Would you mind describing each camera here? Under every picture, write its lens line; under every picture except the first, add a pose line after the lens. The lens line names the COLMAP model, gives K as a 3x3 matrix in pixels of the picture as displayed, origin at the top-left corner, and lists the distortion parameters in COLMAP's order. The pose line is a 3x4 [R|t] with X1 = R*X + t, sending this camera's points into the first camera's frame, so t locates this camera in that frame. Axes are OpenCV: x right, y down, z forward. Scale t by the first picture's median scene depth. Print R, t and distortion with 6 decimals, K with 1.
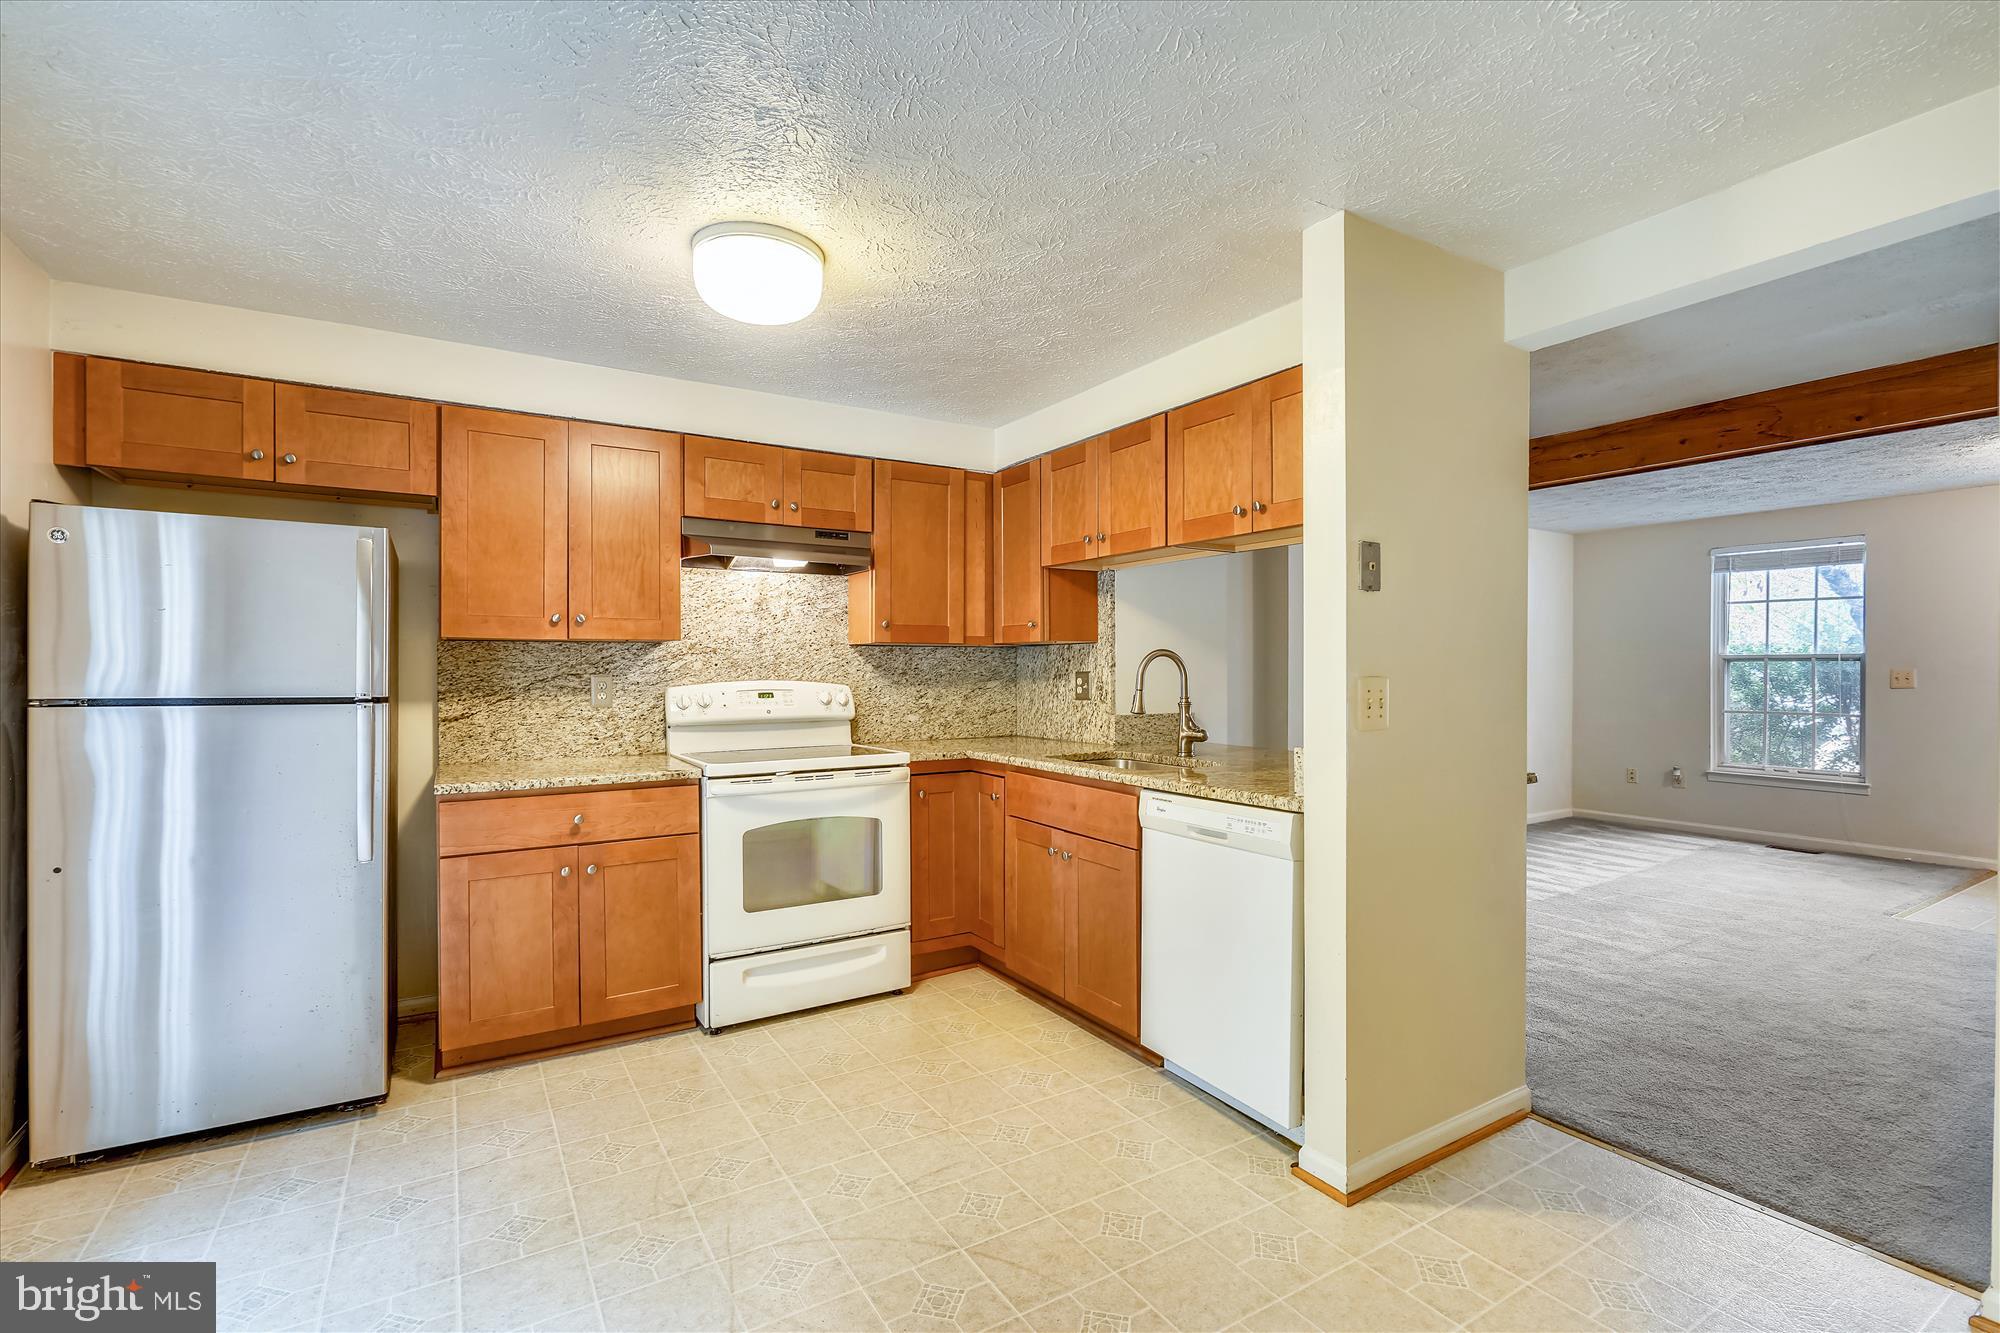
lens RADIAL K [[925.2, 0, 990.7], [0, 925.2, 674.8], [0, 0, 1]] dist [0.004779, 0.000808]
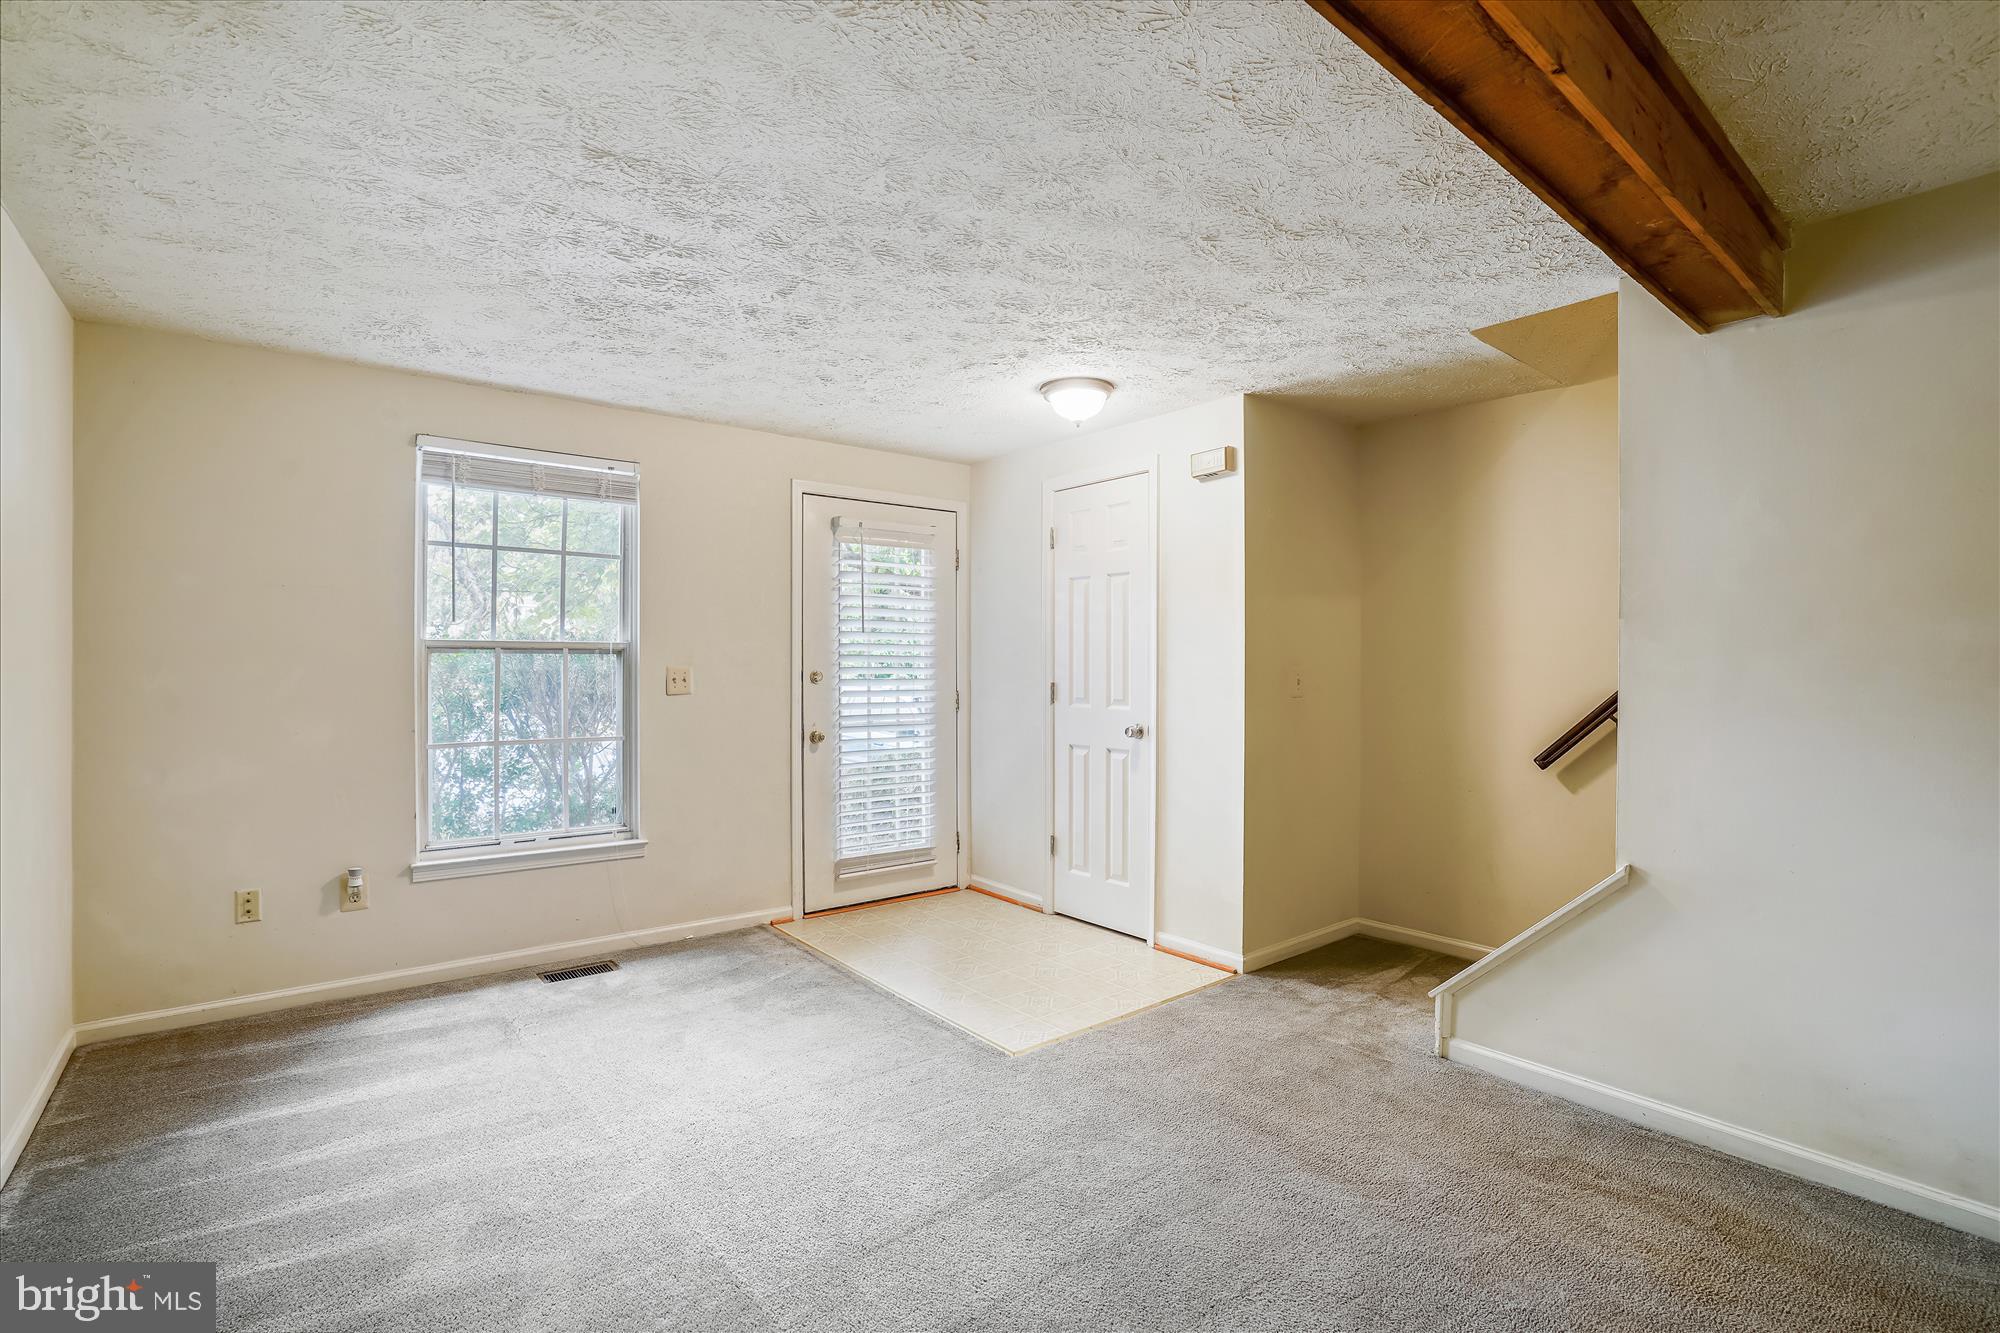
lens RADIAL K [[945.7, 0, 1000.0], [0, 945.7, 666.5], [0, 0, 1]] dist [-0.054098, 0.020790]
pose [[-0.138284, 0.000690, 0.990392, 0.224440], [0.005709, 0.999984, 0.000101, -0.004103], [-0.990376, 0.005668, -0.138286, 0.759594]]
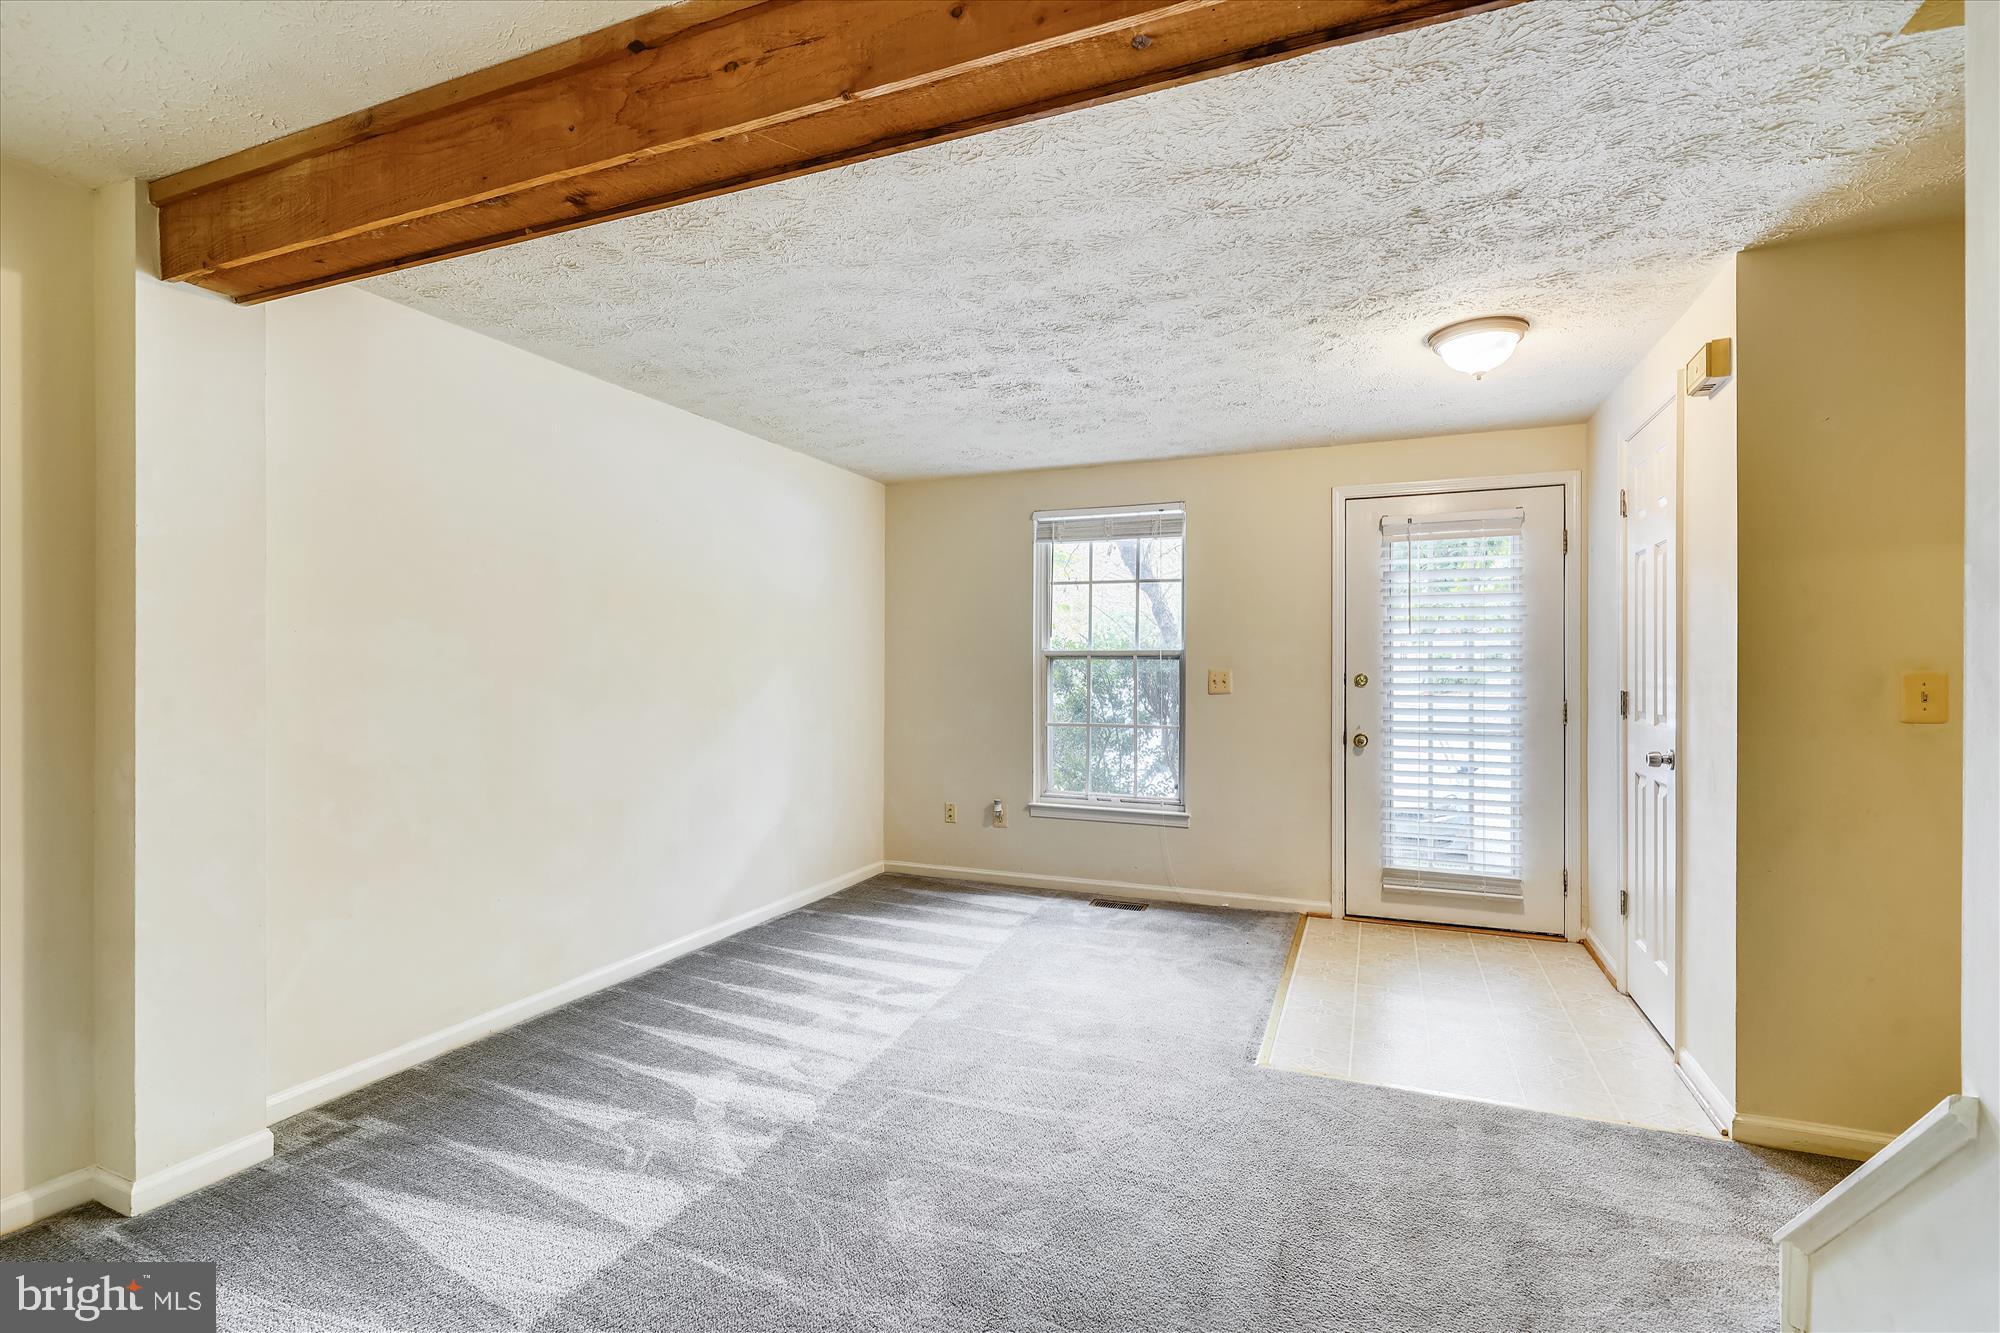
lens RADIAL K [[930.8, 0, 998.0], [0, 930.8, 674.0], [0, 0, 1]] dist [-0.038218, 0.022814]
pose [[0.818095, -0.001140, 0.575082, 0.319720], [0.001541, 0.999999, -0.000210, -0.002156], [-0.575081, 0.001058, 0.818096, 0.400604]]
